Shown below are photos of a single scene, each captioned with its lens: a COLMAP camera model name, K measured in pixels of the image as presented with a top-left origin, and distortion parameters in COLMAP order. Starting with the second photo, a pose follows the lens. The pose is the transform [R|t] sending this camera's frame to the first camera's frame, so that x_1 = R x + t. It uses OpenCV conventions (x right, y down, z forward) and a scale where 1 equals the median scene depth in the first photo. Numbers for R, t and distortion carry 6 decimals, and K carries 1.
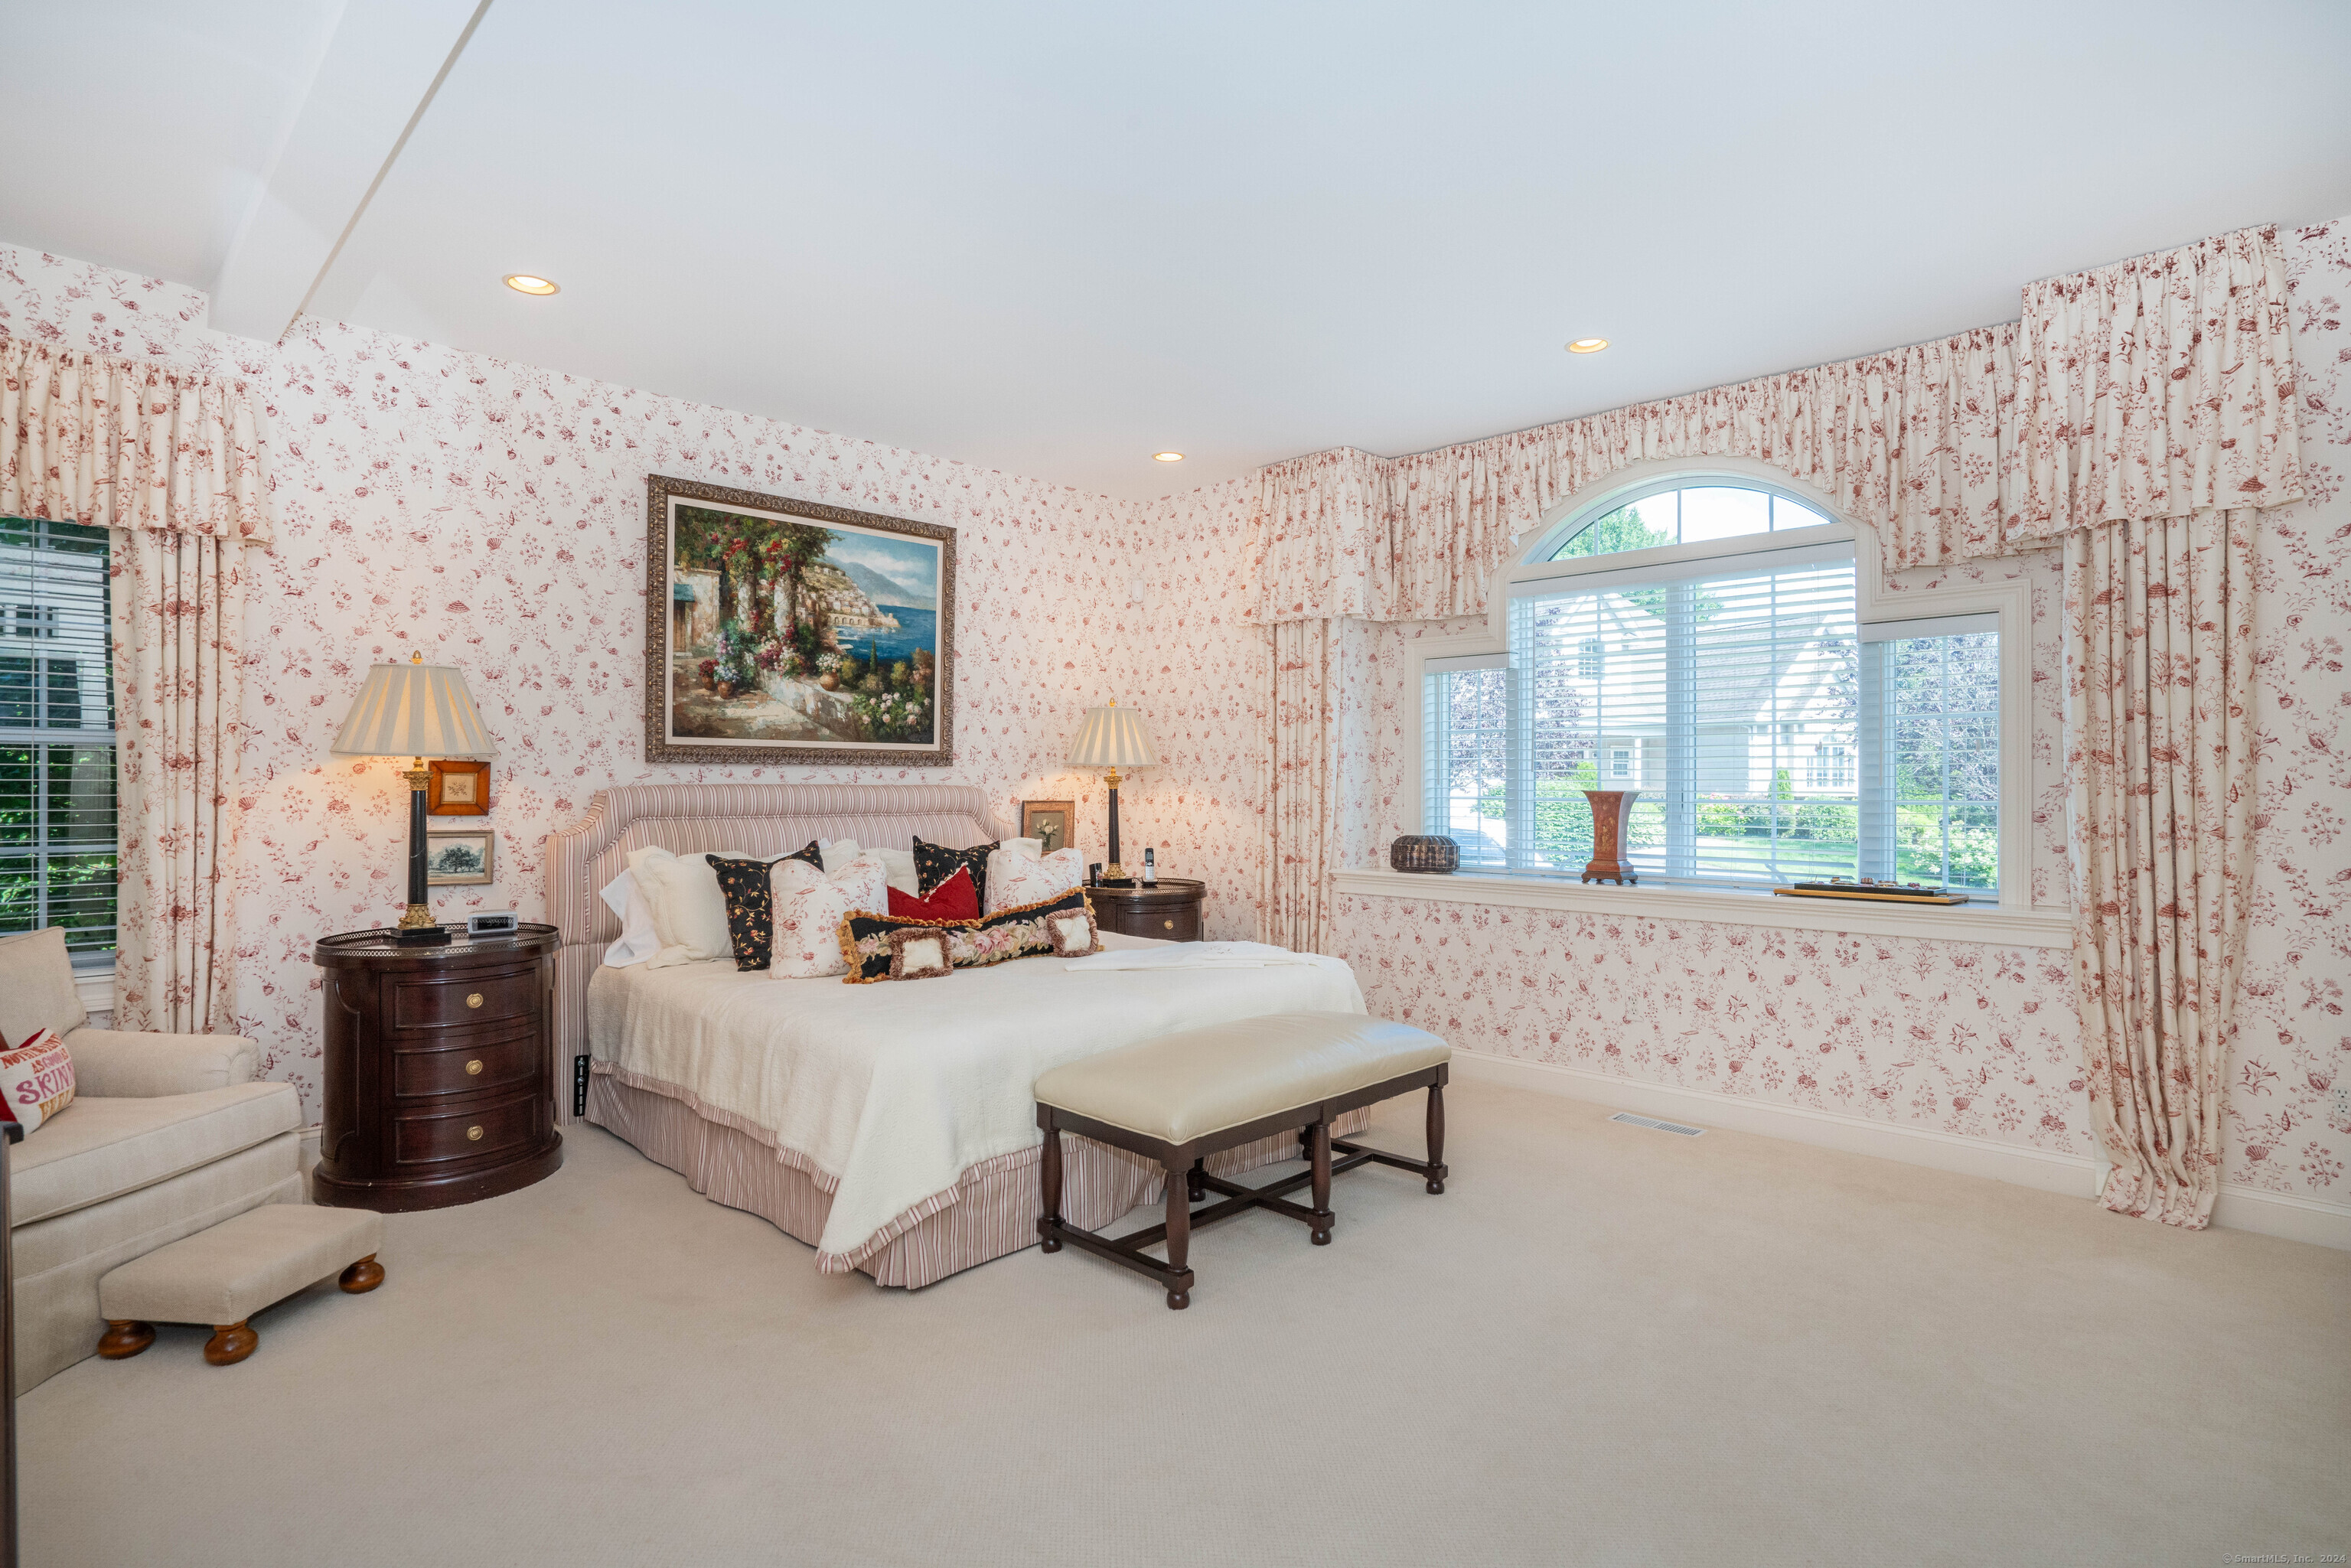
lens RADIAL K [[1159.0, 0, 1078.3], [0, 1159.0, 797.5], [0, 0, 1]] dist [-0.048261, 0.016995]
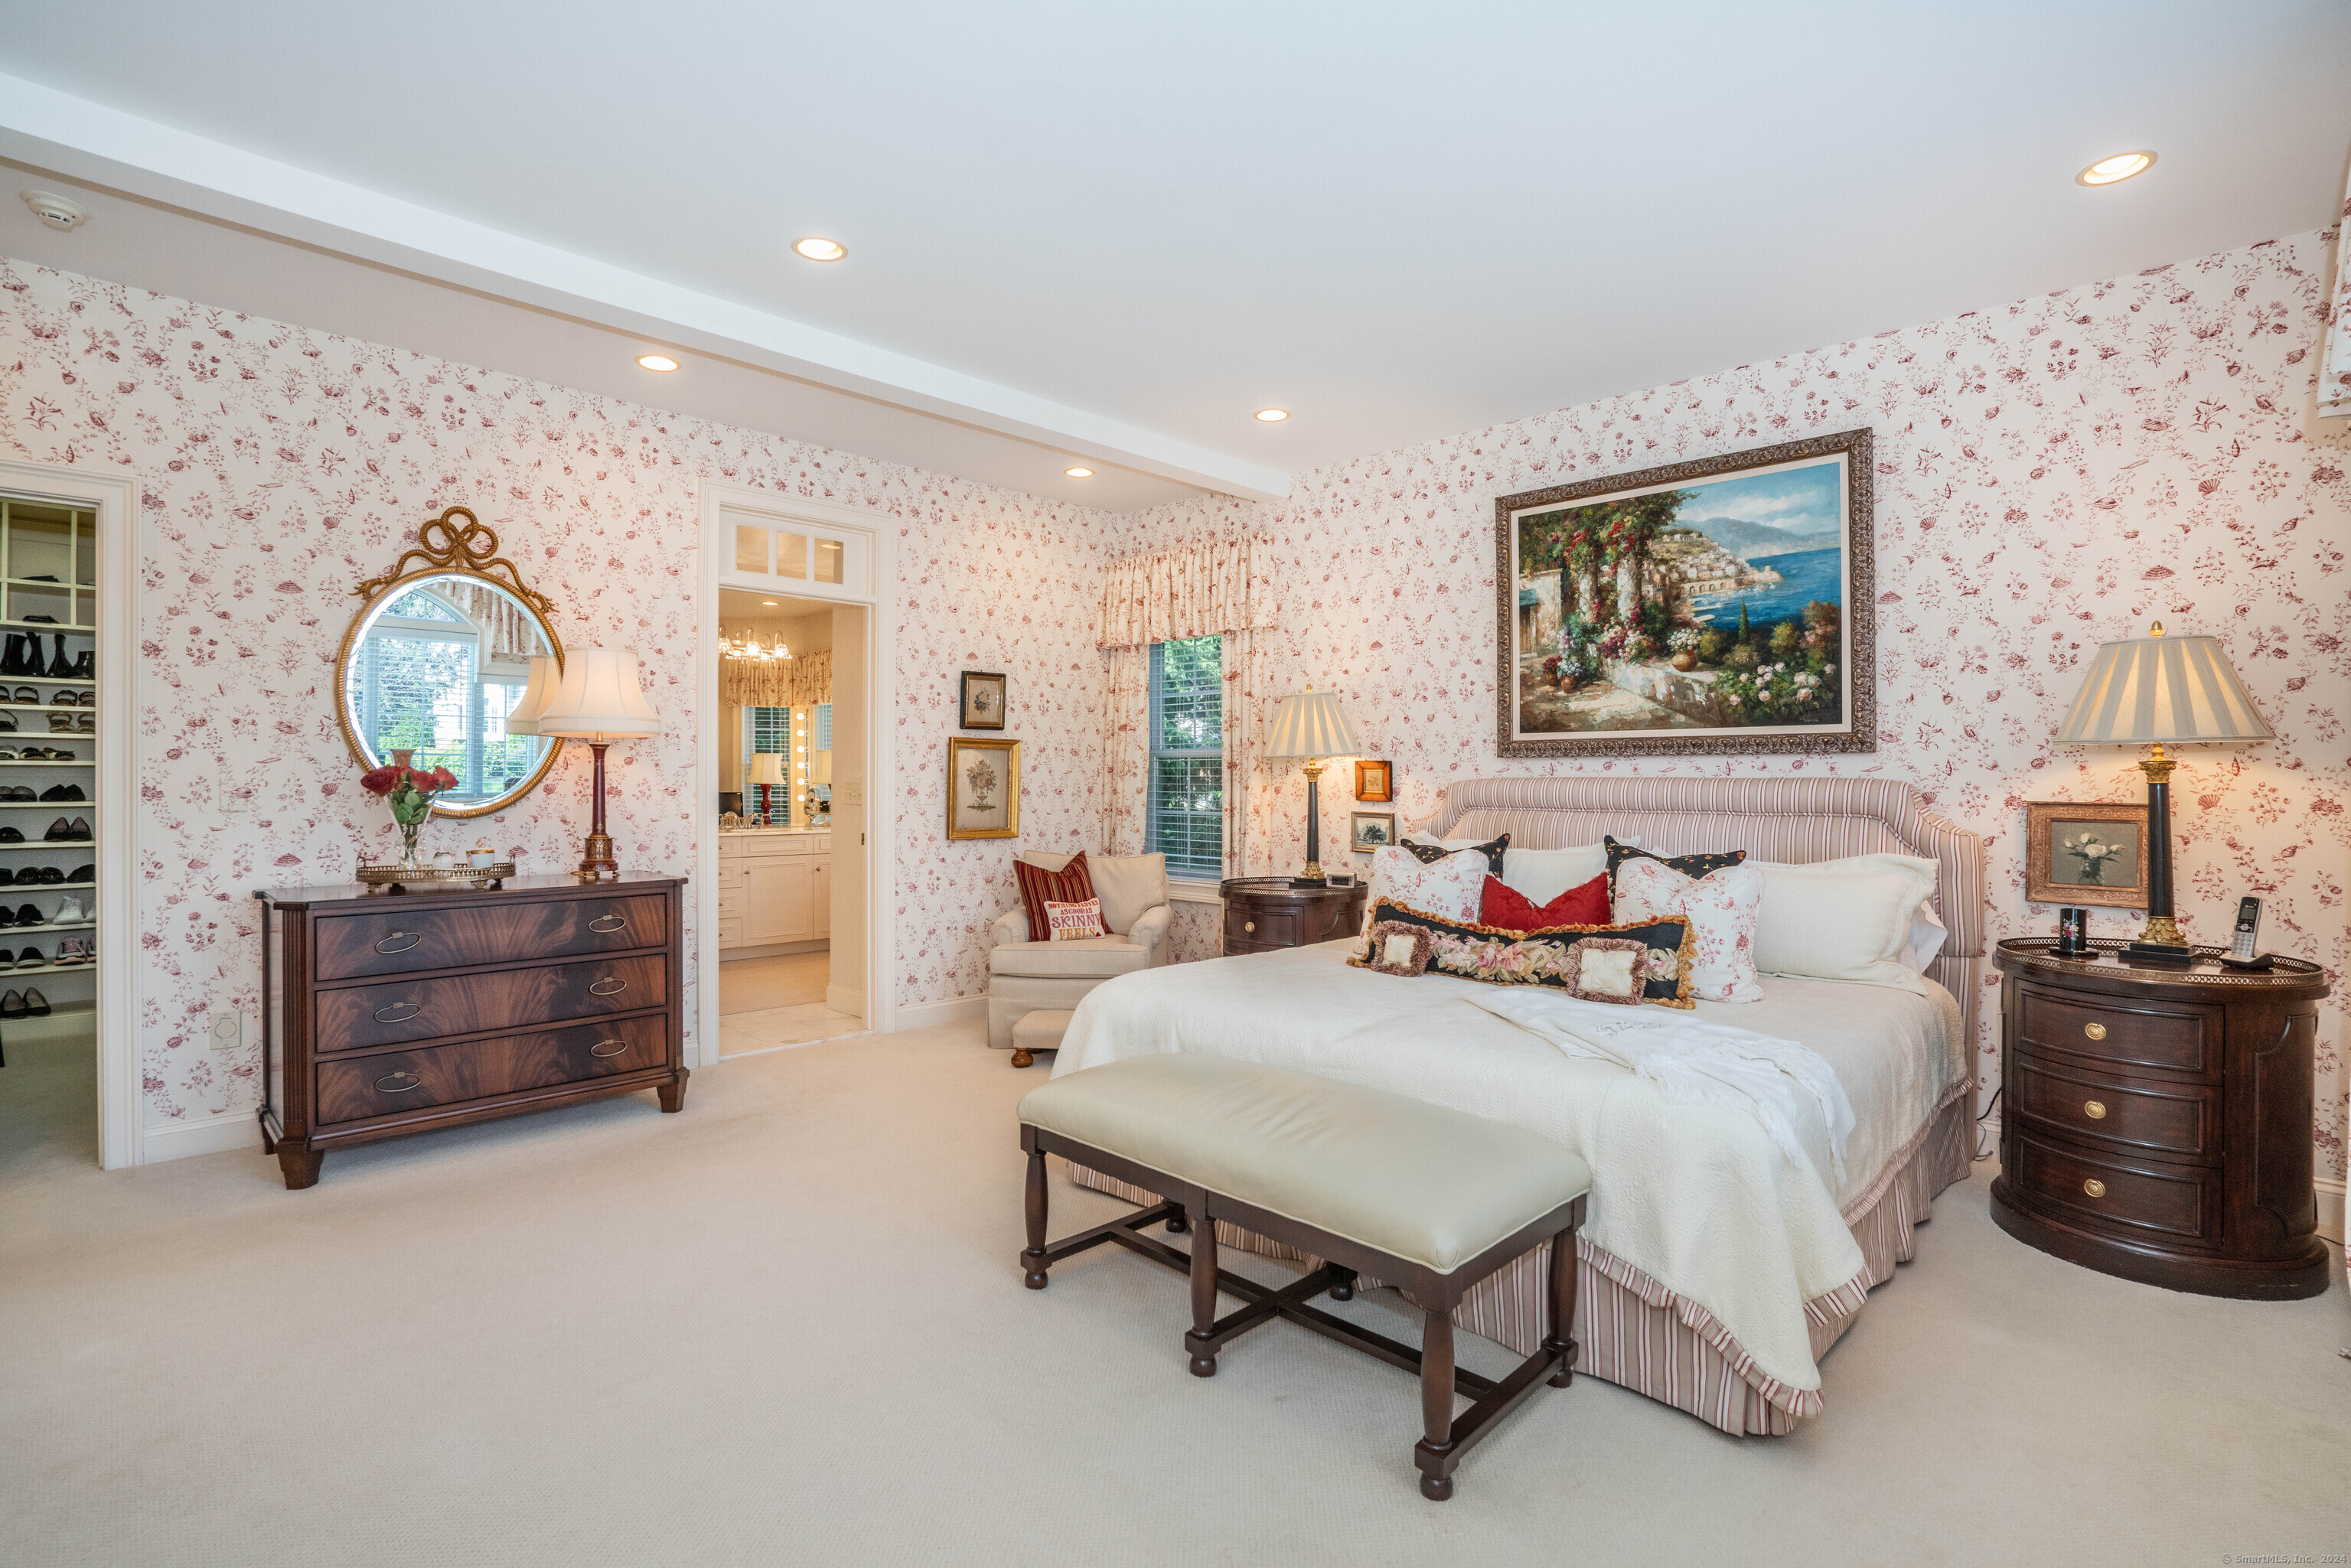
lens RADIAL K [[1115.9, 0, 1152.2], [0, 1115.9, 764.3], [0, 0, 1]] dist [-0.038224, 0.006448]
pose [[0.046501, -0.015055, -0.998805, 0.620929], [-0.012648, 0.999797, -0.015659, -0.003252], [0.998838, 0.013361, 0.046301, 0.568560]]
